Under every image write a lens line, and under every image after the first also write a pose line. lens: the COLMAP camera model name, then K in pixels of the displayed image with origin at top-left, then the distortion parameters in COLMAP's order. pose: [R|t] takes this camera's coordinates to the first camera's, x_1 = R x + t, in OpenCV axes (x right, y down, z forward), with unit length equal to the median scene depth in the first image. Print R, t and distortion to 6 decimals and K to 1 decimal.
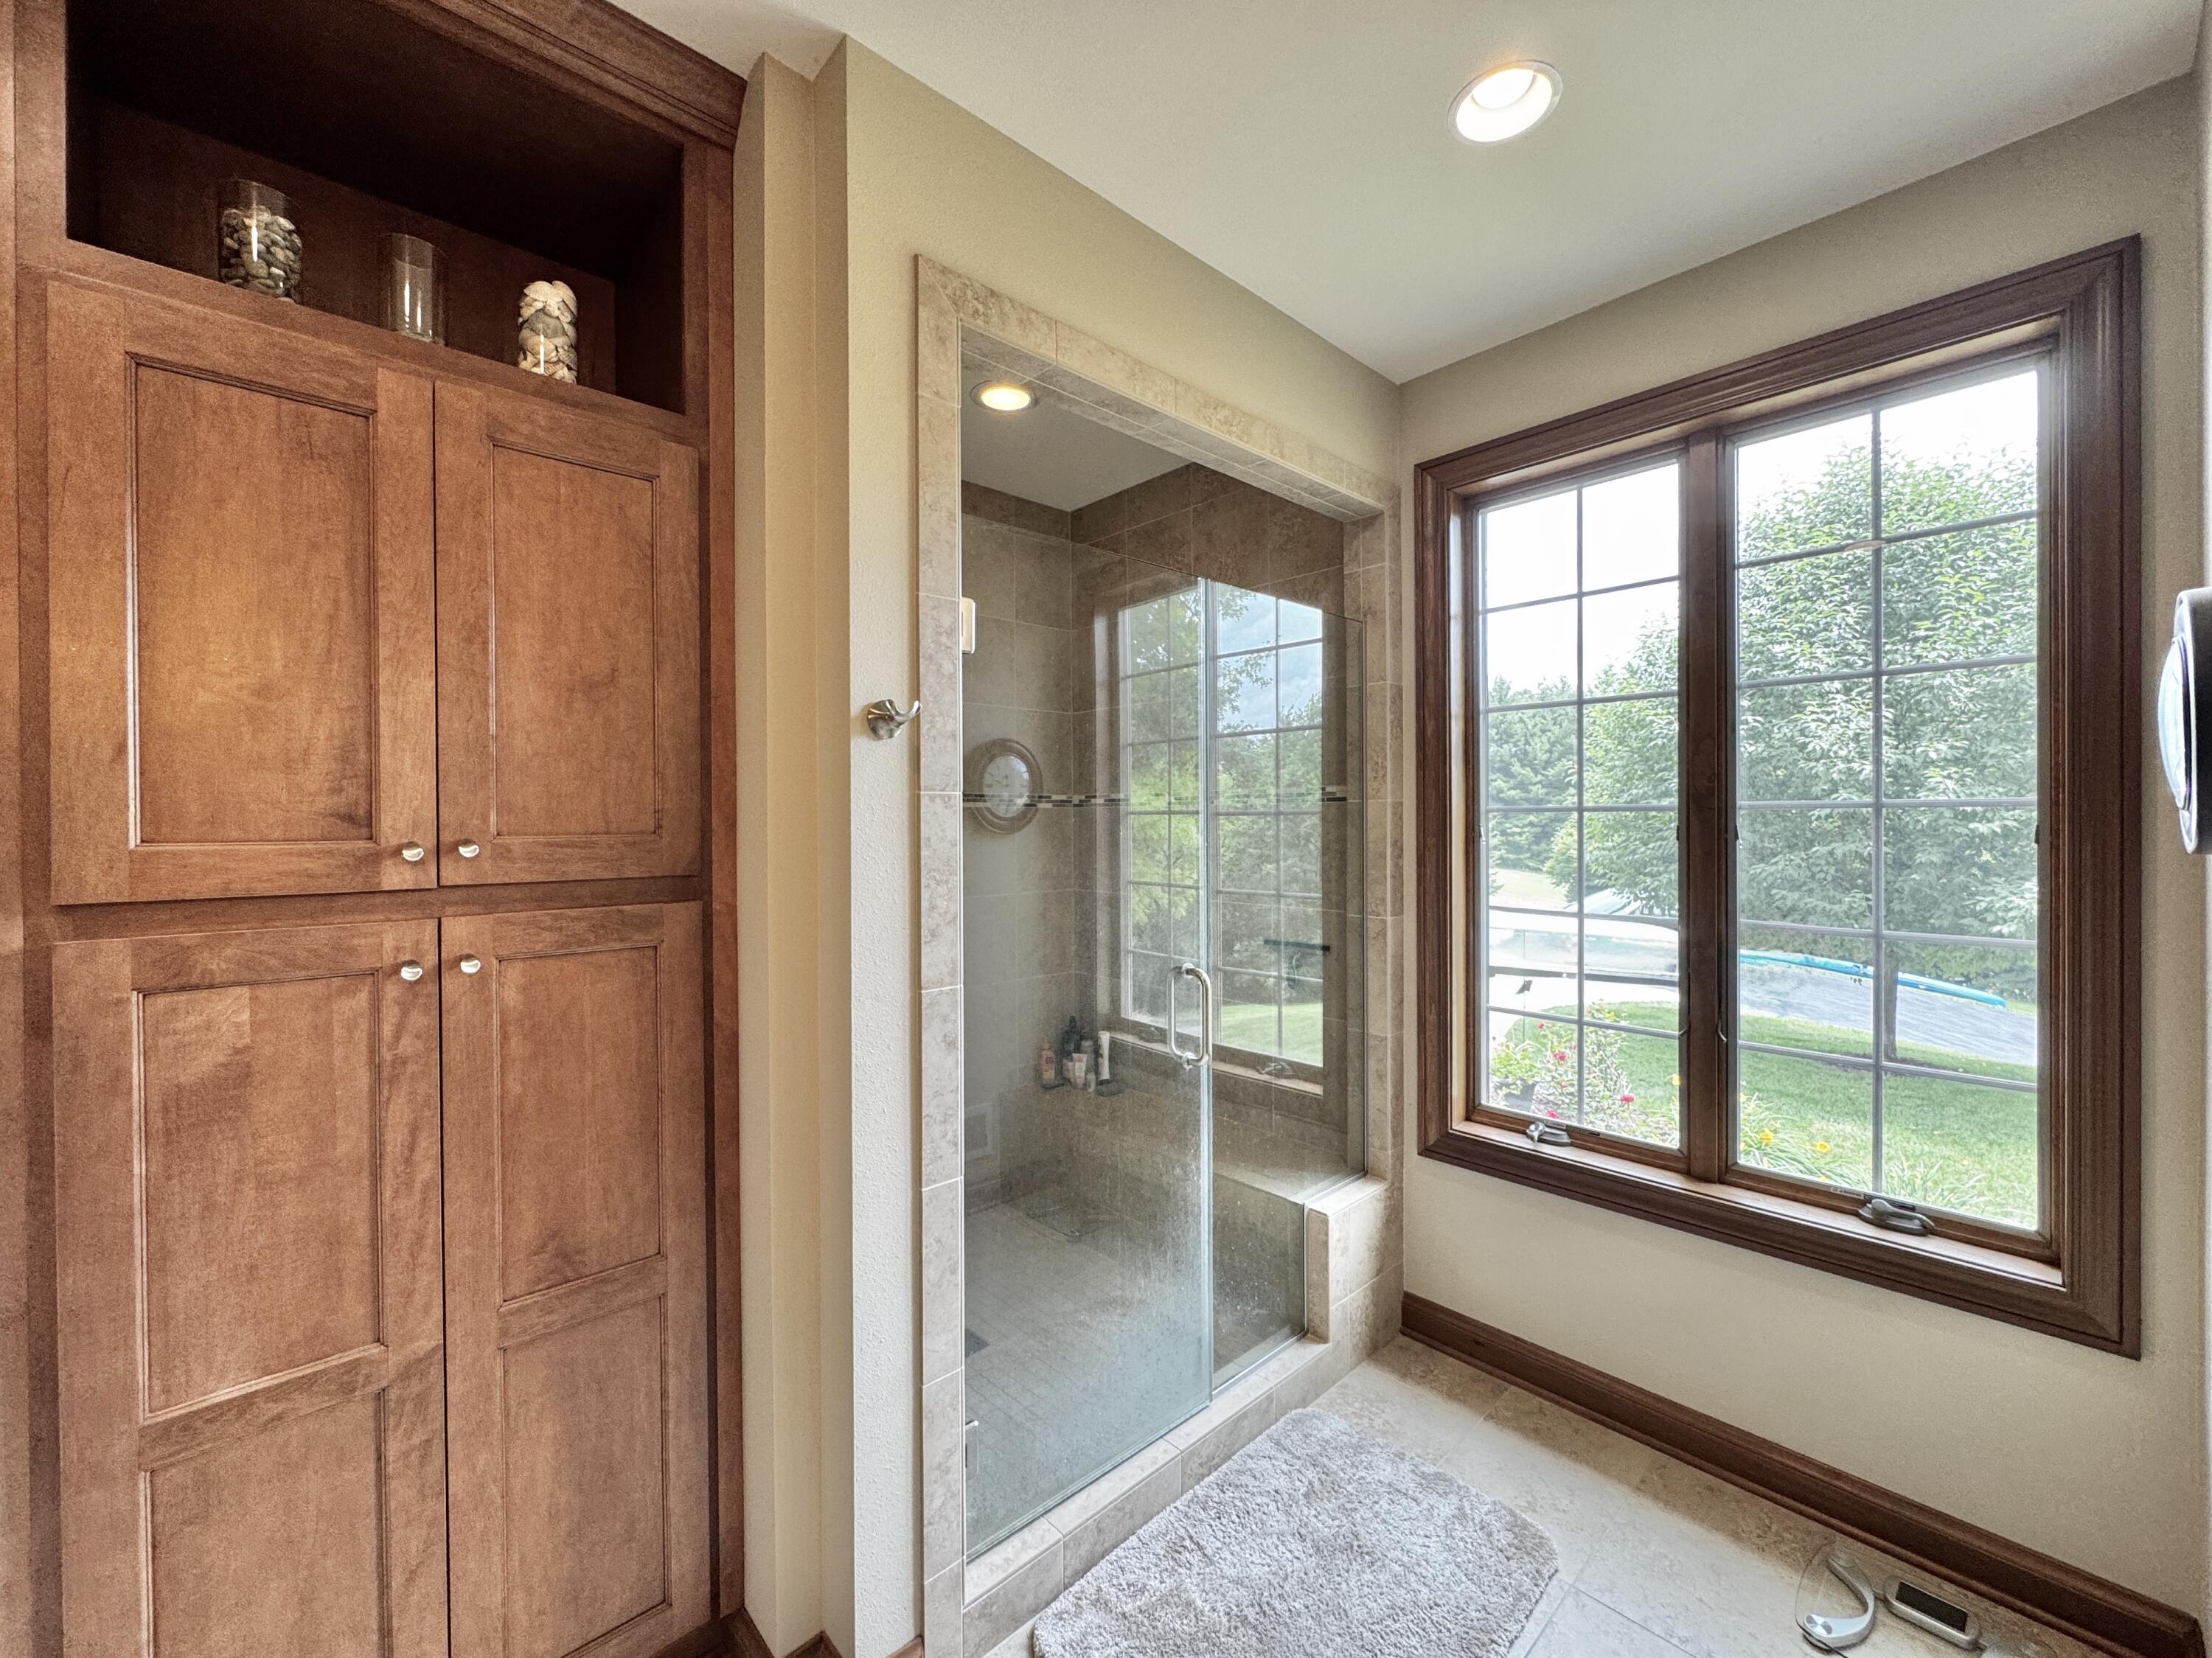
lens RADIAL K [[899.6, 0, 1110.2], [0, 899.6, 826.6], [0, 0, 1]] dist [-0.002861, 0.000409]
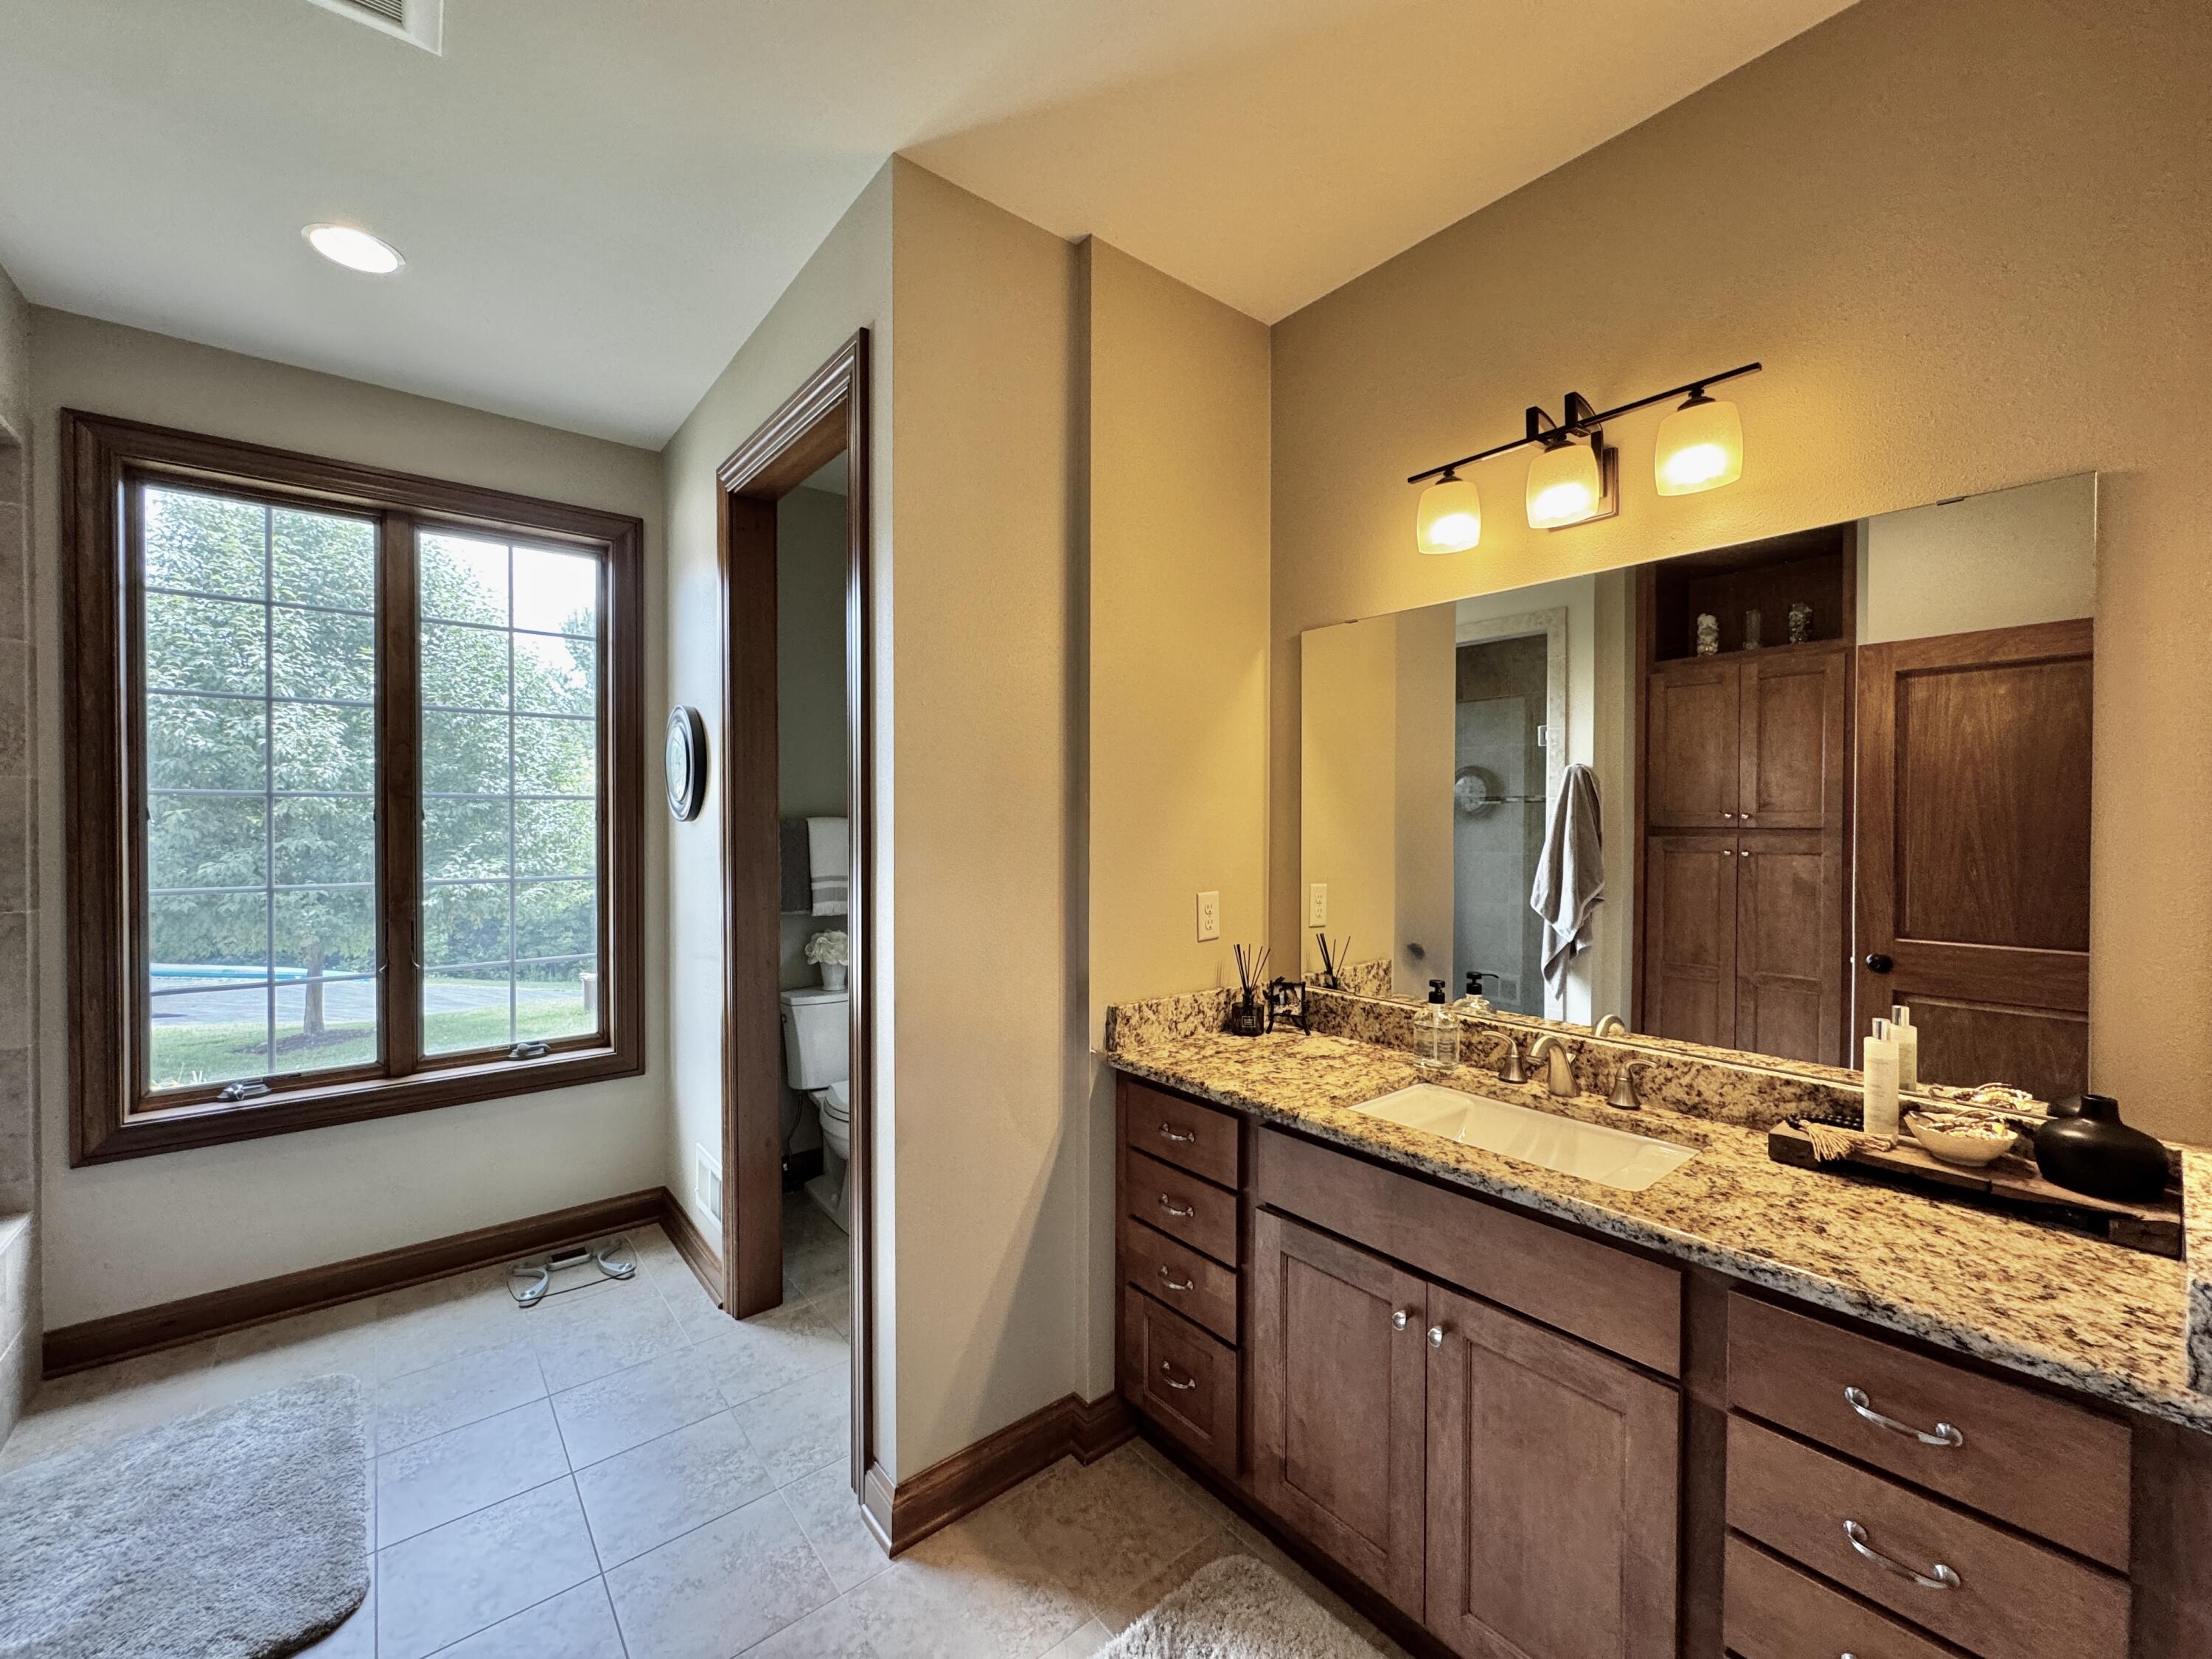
lens RADIAL K [[899.7, 0, 1109.0], [0, 899.7, 831.4], [0, 0, 1]] dist [-0.002861, 0.000409]
pose [[0.057406, -0.005939, 0.998333, -0.601707], [0.006655, 0.999962, 0.005566, 0.031523], [-0.998329, 0.006324, 0.057443, -0.123981]]
